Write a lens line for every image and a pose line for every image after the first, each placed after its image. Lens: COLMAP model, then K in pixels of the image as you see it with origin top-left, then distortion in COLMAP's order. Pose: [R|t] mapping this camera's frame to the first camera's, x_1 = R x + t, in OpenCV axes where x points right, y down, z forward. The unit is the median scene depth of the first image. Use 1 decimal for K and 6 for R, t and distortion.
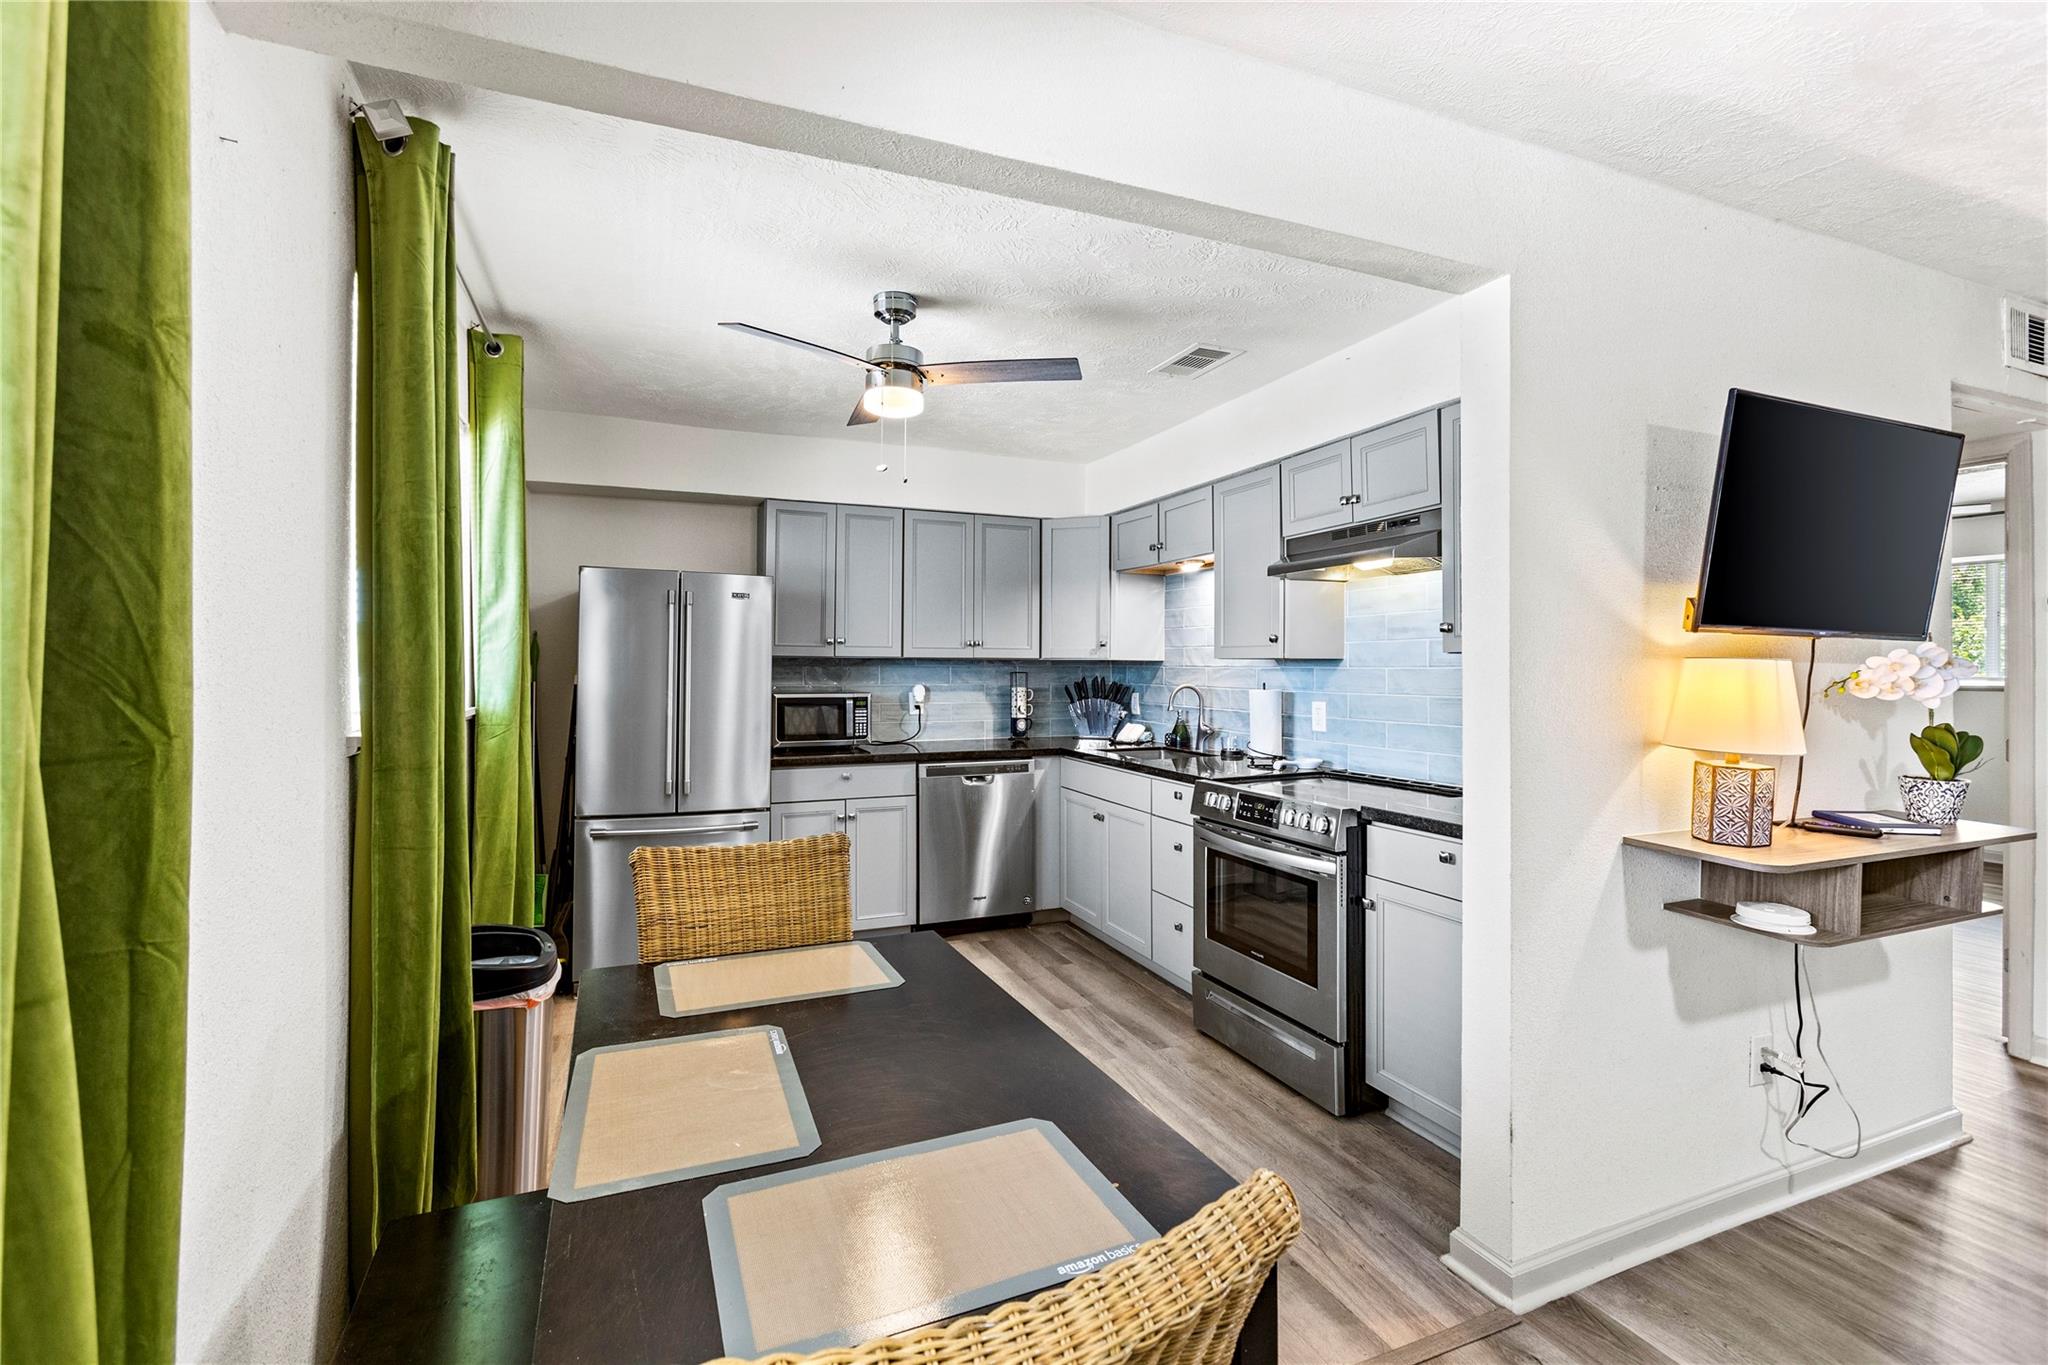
lens RADIAL K [[917.4, 0, 1024.2], [0, 917.4, 663.2], [0, 0, 1]] dist [0.001923, 0.000417]
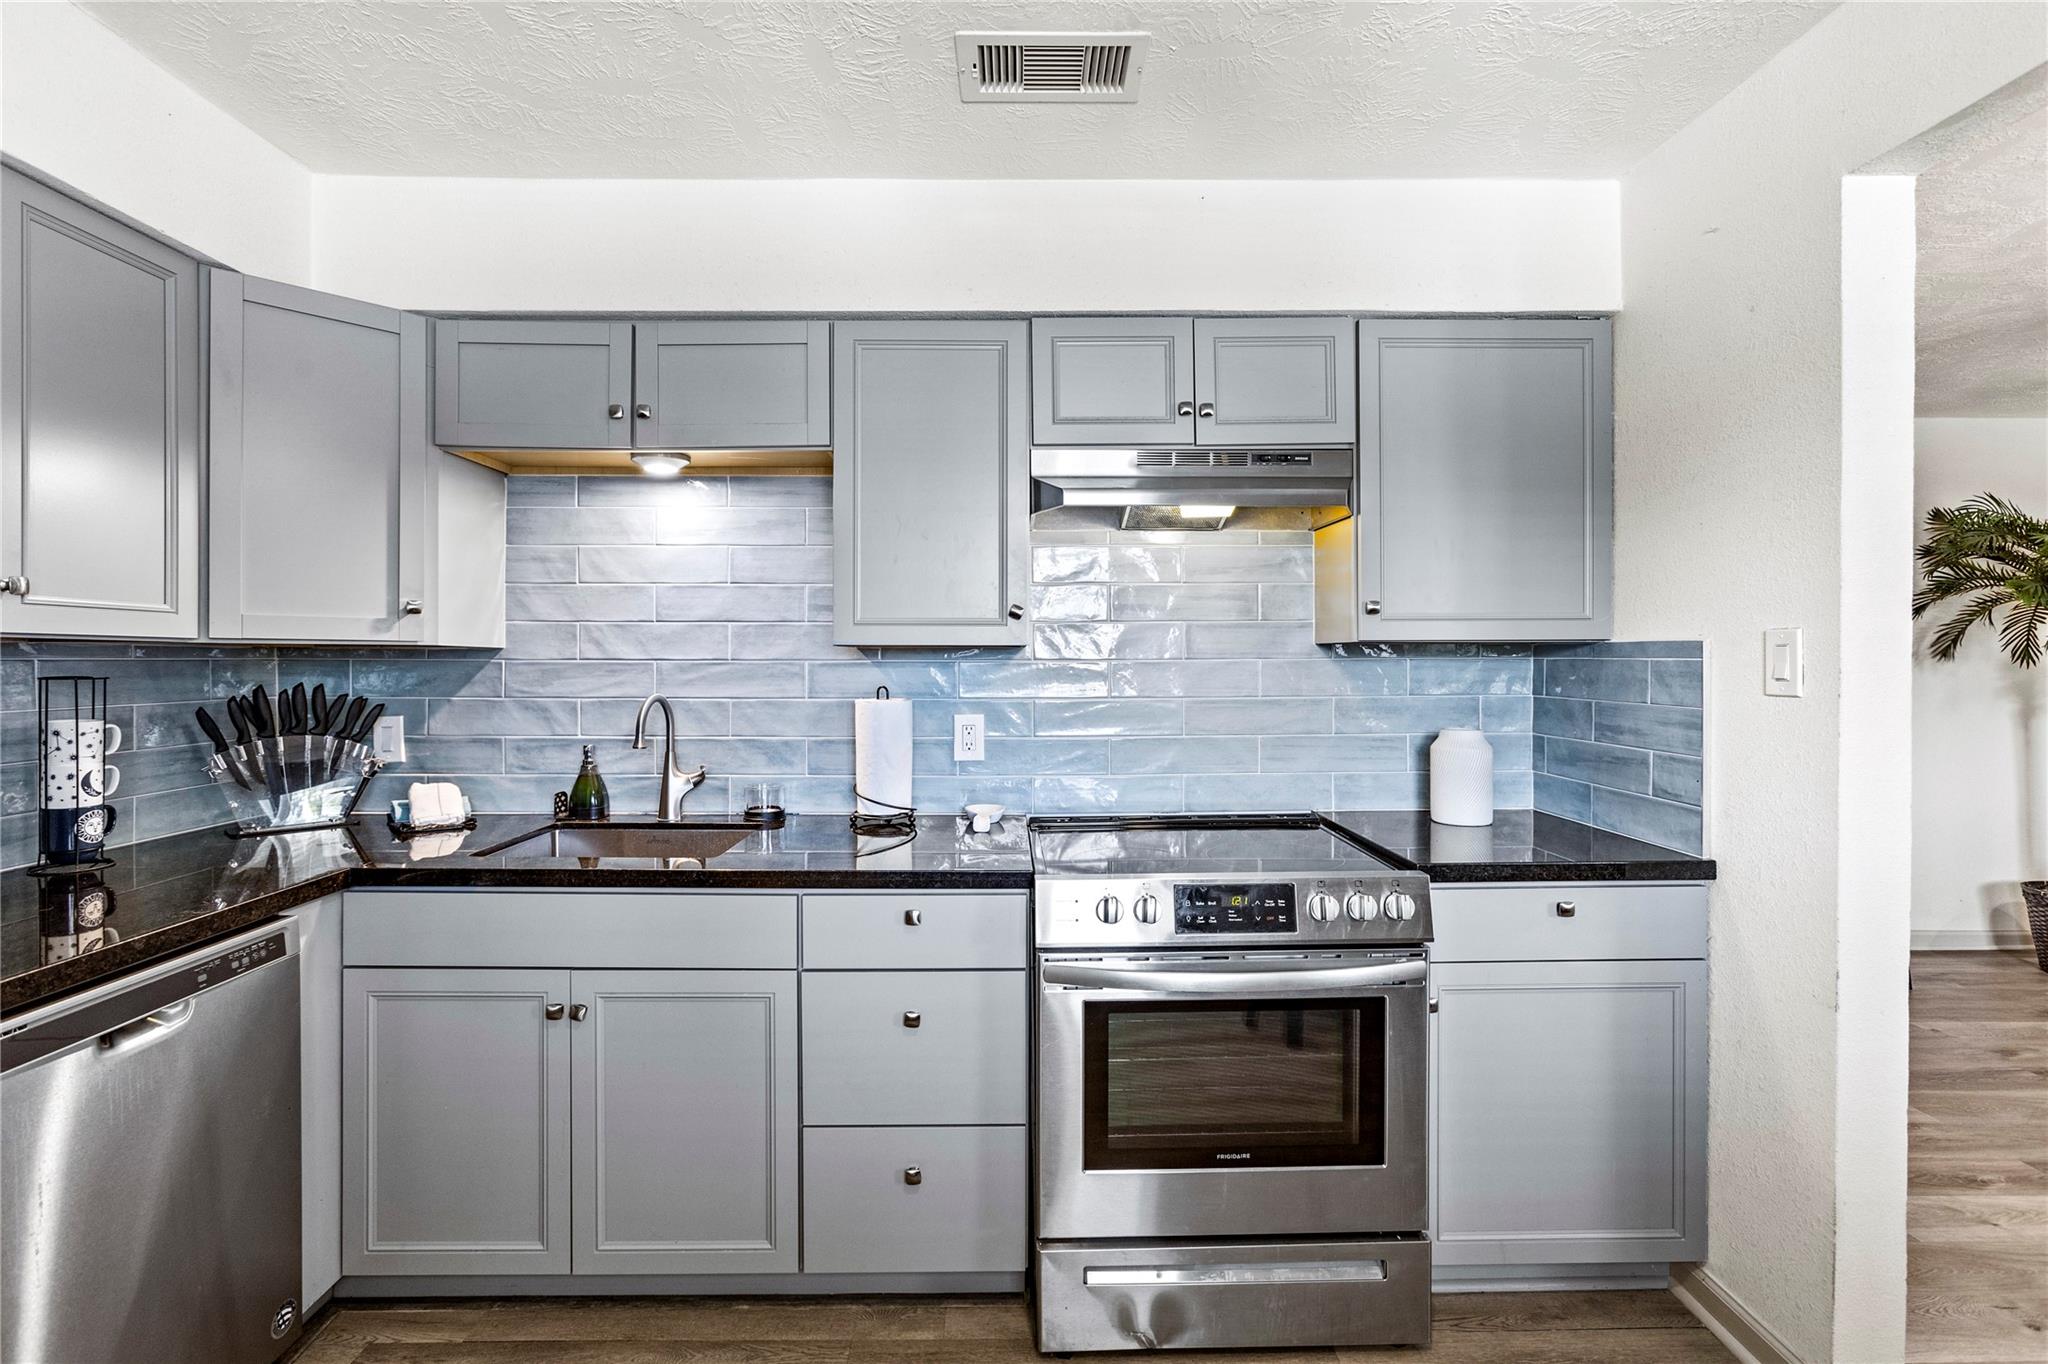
lens RADIAL K [[951.6, 0, 1022.5], [0, 951.6, 657.7], [0, 0, 1]] dist [-0.001367, 0.000023]
pose [[0.375703, -0.002522, 0.926737, -0.314163], [-0.002257, 0.999991, 0.003637, 0.000229], [-0.926737, -0.003458, 0.375694, 0.804717]]
